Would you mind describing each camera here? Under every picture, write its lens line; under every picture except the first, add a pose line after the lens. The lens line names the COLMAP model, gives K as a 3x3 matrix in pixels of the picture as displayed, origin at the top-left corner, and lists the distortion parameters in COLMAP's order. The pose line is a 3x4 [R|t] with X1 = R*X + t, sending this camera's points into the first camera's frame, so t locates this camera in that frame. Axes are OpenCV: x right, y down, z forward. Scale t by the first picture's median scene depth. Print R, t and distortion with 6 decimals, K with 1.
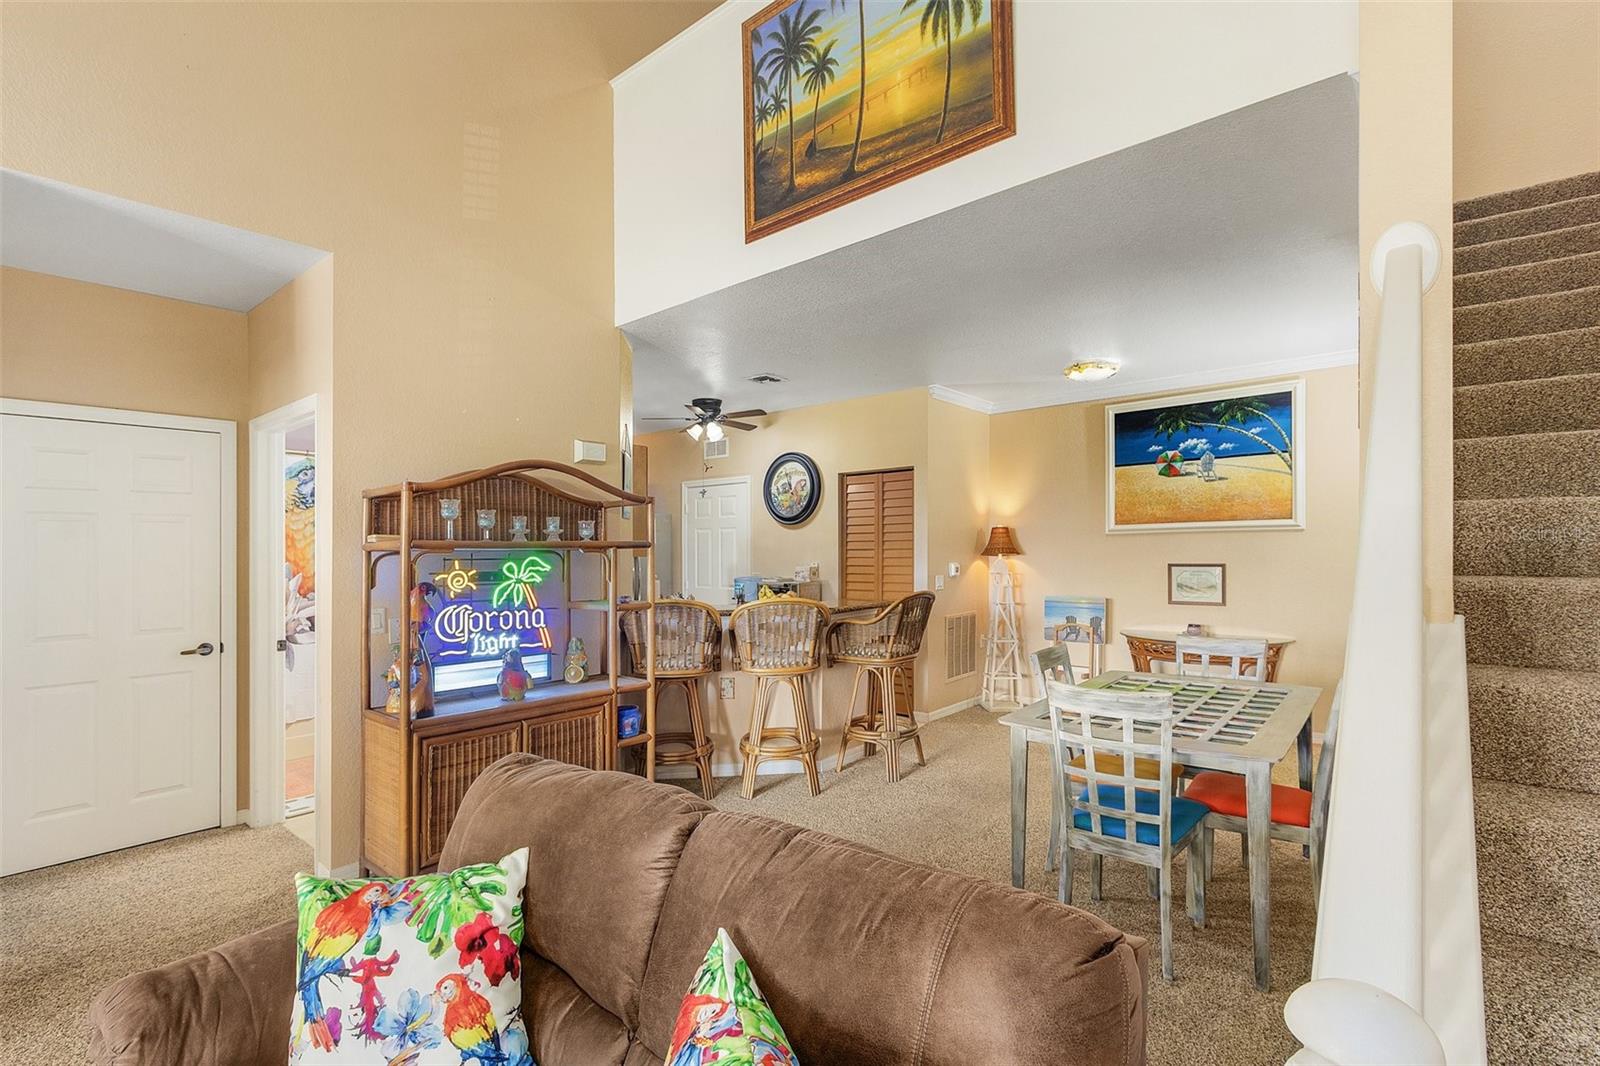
lens RADIAL K [[707.8, 0, 809.8], [0, 707.8, 569.8], [0, 0, 1]] dist [-0.003198, 0.000162]
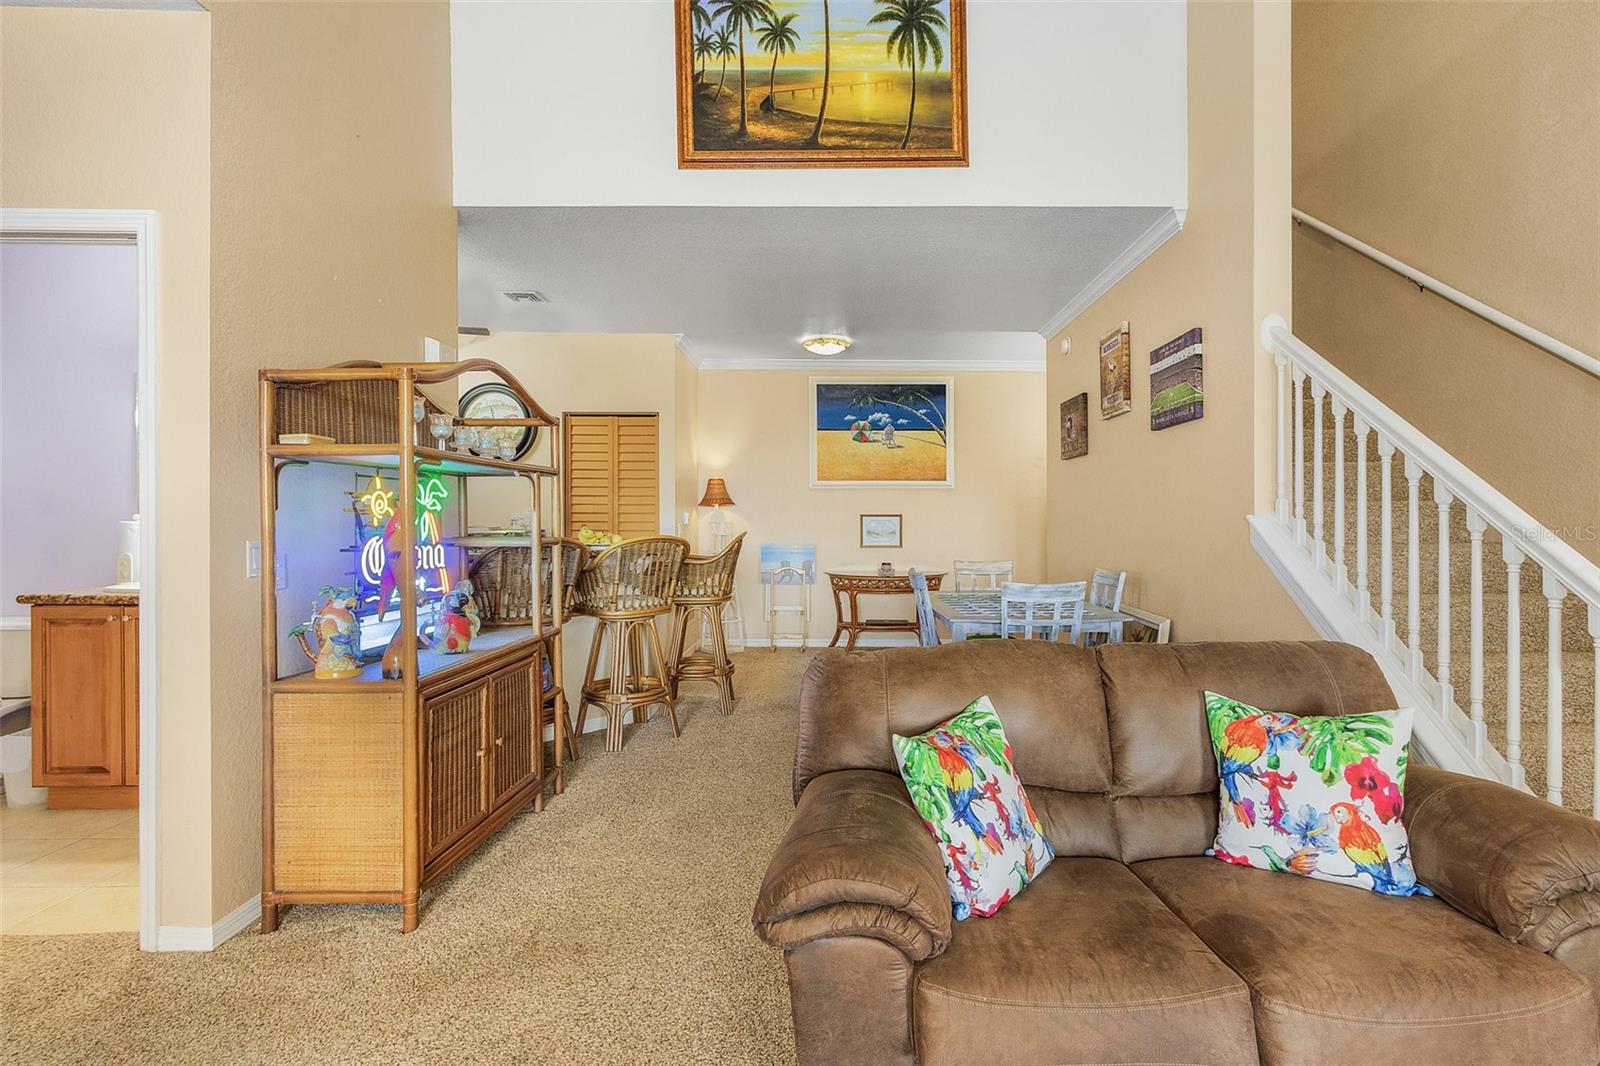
lens RADIAL K [[758.1, 0, 814.4], [0, 758.1, 535.9], [0, 0, 1]] dist [-0.001303, -0.001368]
pose [[0.779774, -0.001870, 0.626059, -0.399968], [0.003589, 0.999992, -0.001482, 0.032741], [-0.626051, 0.003403, 0.779775, 0.044599]]
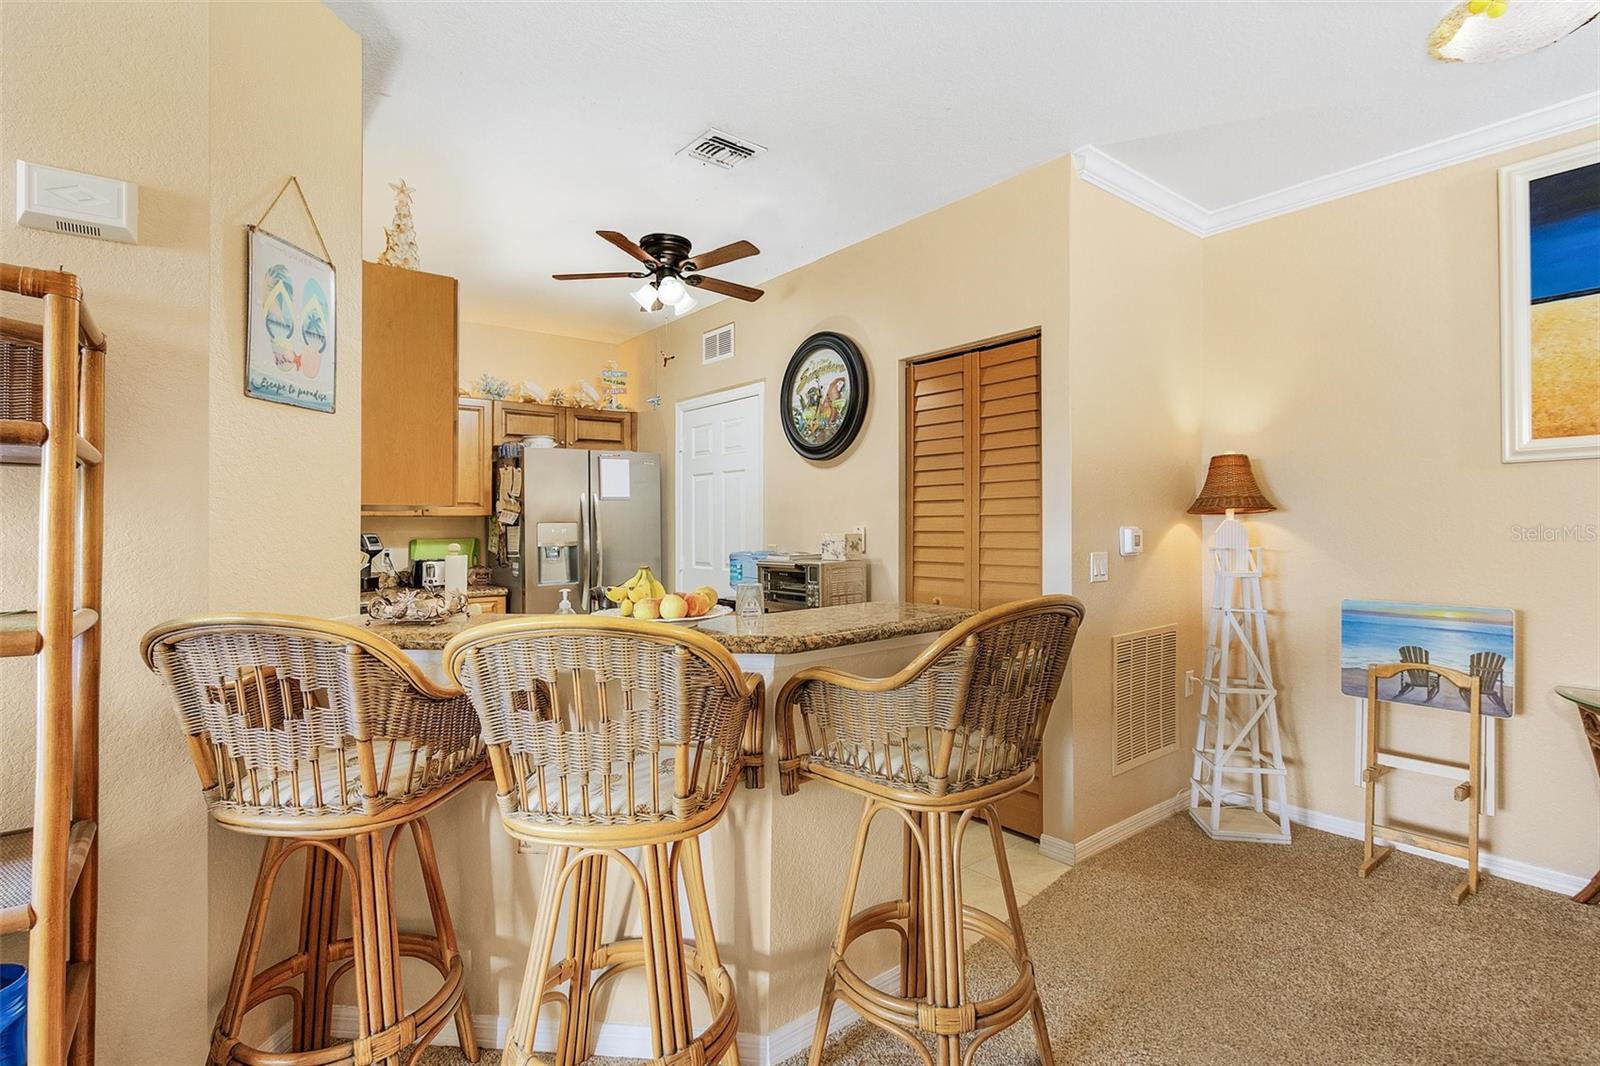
lens RADIAL K [[758.1, 0, 786.3], [0, 758.1, 527.1], [0, 0, 1]] dist [-0.001303, -0.001368]
pose [[0.977194, 0.002877, -0.212331, 0.098494], [-0.007643, 0.999737, -0.021630, 0.004279], [0.212213, 0.022759, 0.976958, 0.523385]]
